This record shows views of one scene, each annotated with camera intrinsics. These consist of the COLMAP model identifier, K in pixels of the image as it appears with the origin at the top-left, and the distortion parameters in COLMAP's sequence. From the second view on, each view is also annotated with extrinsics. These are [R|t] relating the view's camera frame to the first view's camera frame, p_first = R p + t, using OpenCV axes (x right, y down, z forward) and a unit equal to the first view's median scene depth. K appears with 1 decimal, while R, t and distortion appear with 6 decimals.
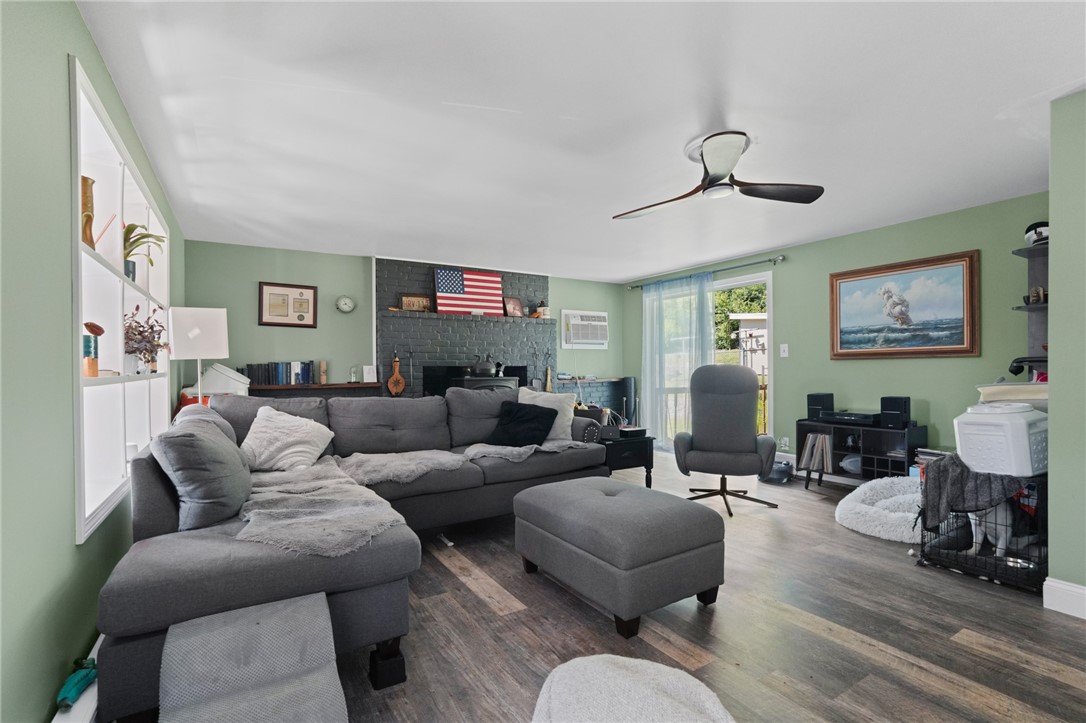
lens RADIAL K [[501.8, 0, 540.8], [0, 501.8, 369.8], [0, 0, 1]] dist [-0.032814, 0.023639]
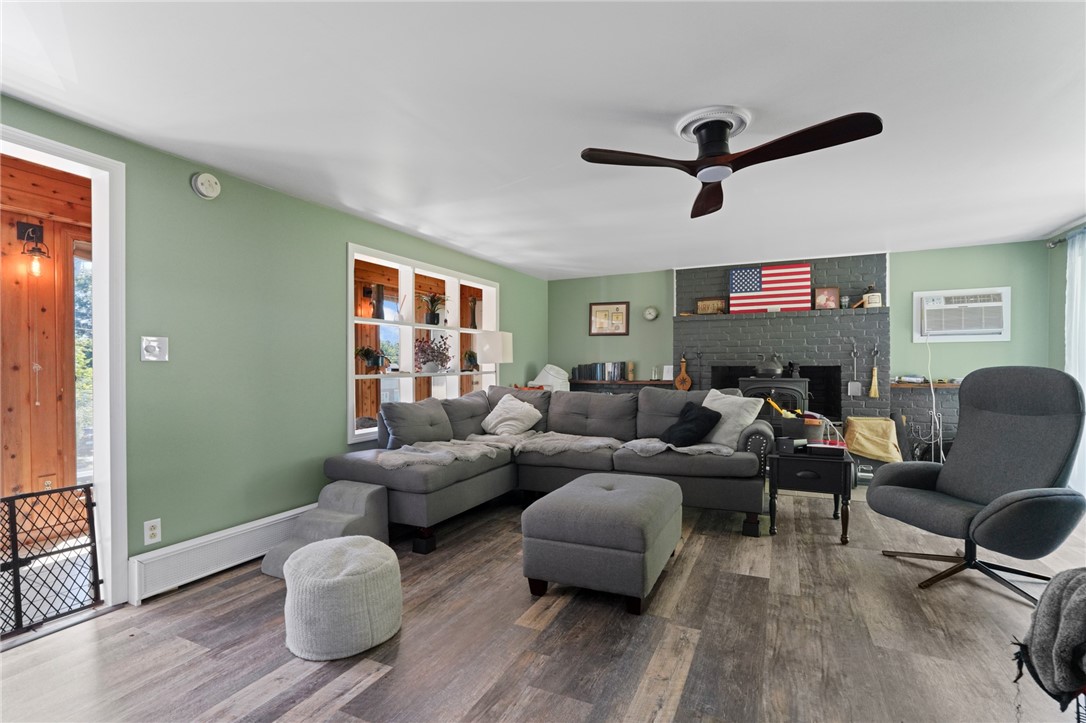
lens RADIAL K [[501.8, 0, 540.8], [0, 501.8, 369.8], [0, 0, 1]] dist [-0.032814, 0.023639]
pose [[0.554901, 0.010059, -0.831856, 0.432094], [-0.000906, 0.999934, 0.011488, -0.011000], [0.831916, -0.005621, 0.554873, 0.117926]]
